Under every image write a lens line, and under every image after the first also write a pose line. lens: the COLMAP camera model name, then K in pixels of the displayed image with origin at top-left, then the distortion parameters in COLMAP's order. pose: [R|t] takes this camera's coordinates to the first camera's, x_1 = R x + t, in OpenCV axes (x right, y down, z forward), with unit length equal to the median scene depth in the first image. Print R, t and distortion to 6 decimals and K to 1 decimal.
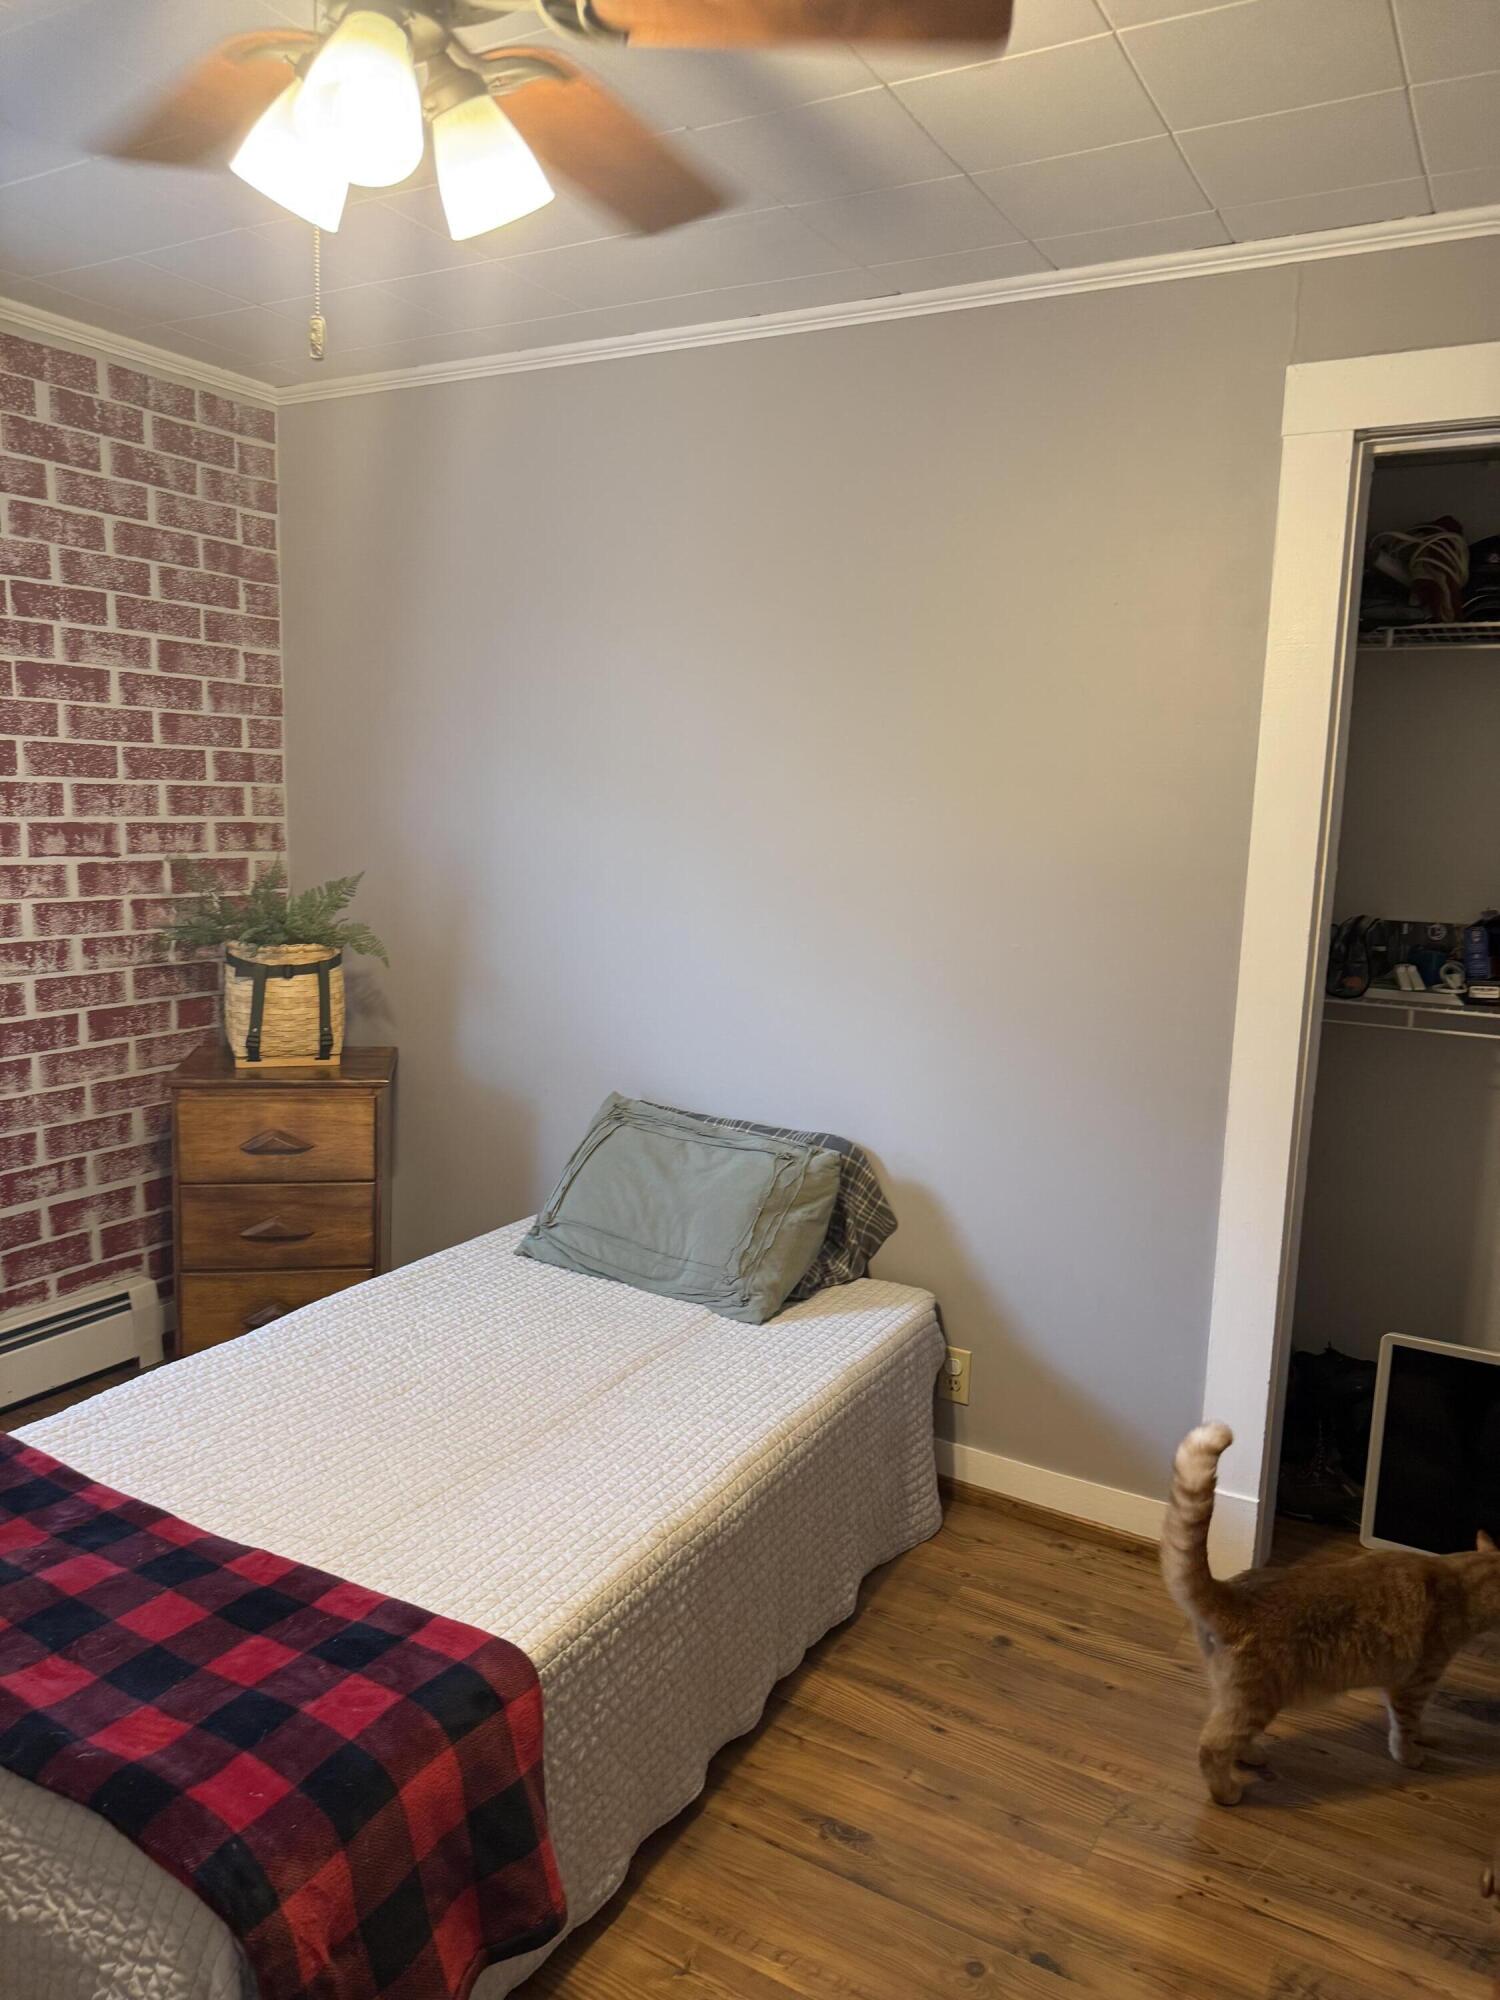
lens RADIAL K [[1419.6, 0, 750.0], [0, 1419.6, 1000.0], [0, 0, 1]] dist [0.069025, -0.108603]
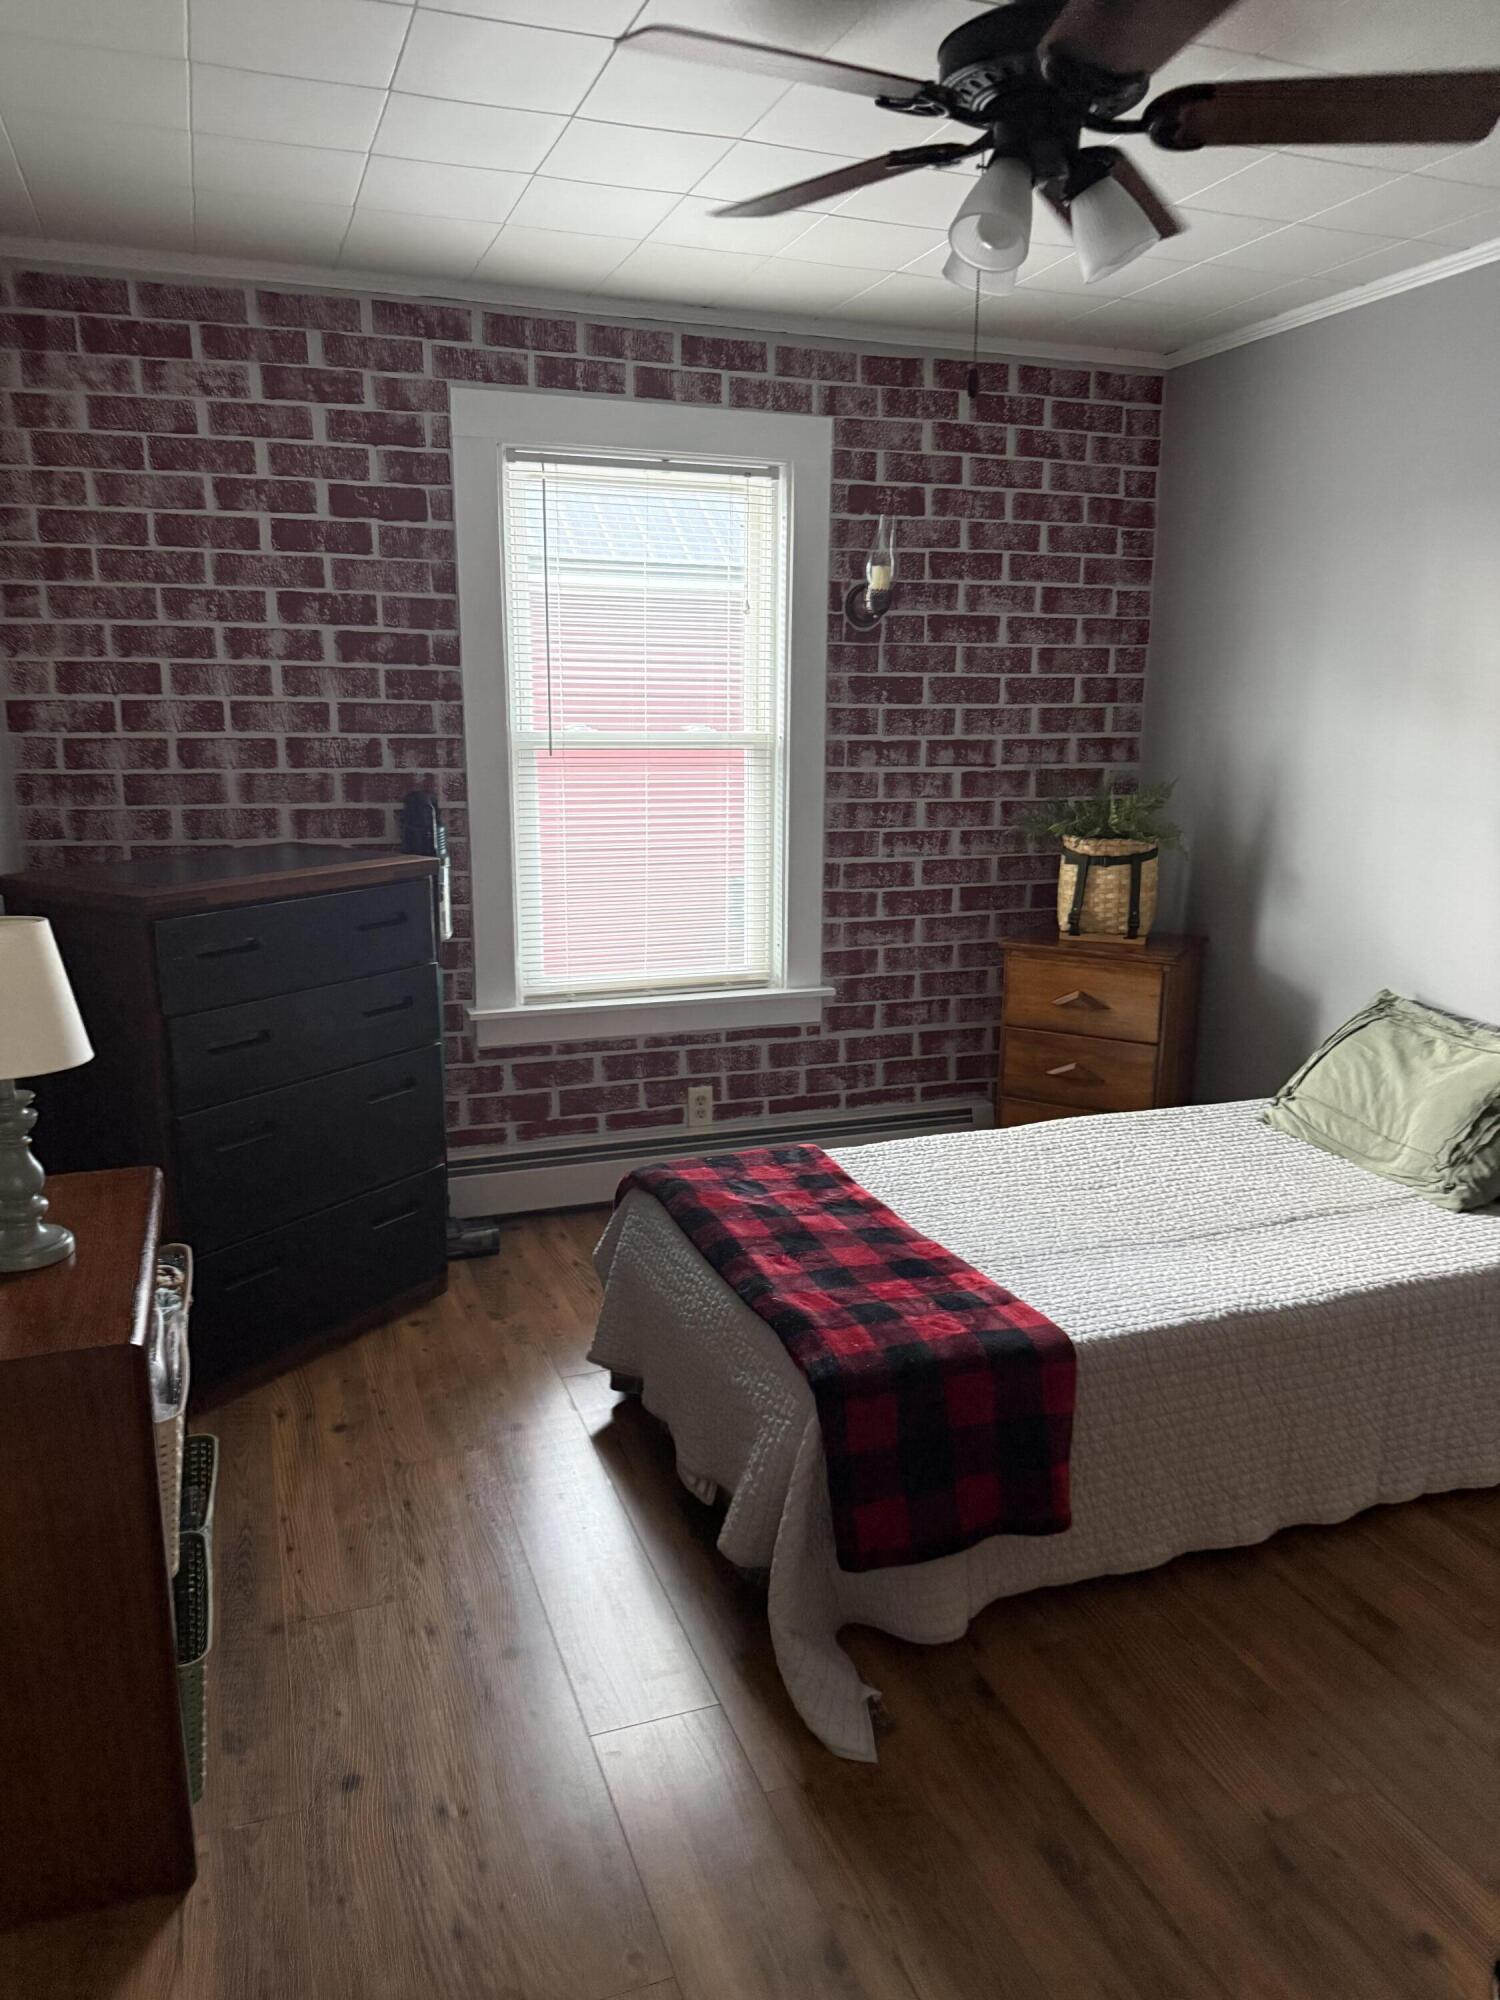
lens RADIAL K [[1404.5, 0, 728.4], [0, 1404.5, 1009.4], [0, 0, 1]] dist [0.137774, -0.324939]
pose [[0.762545, 0.109466, -0.637607, 0.205022], [-0.073868, 0.993867, 0.082287, 0.028204], [0.642704, -0.015648, 0.765955, -0.113767]]
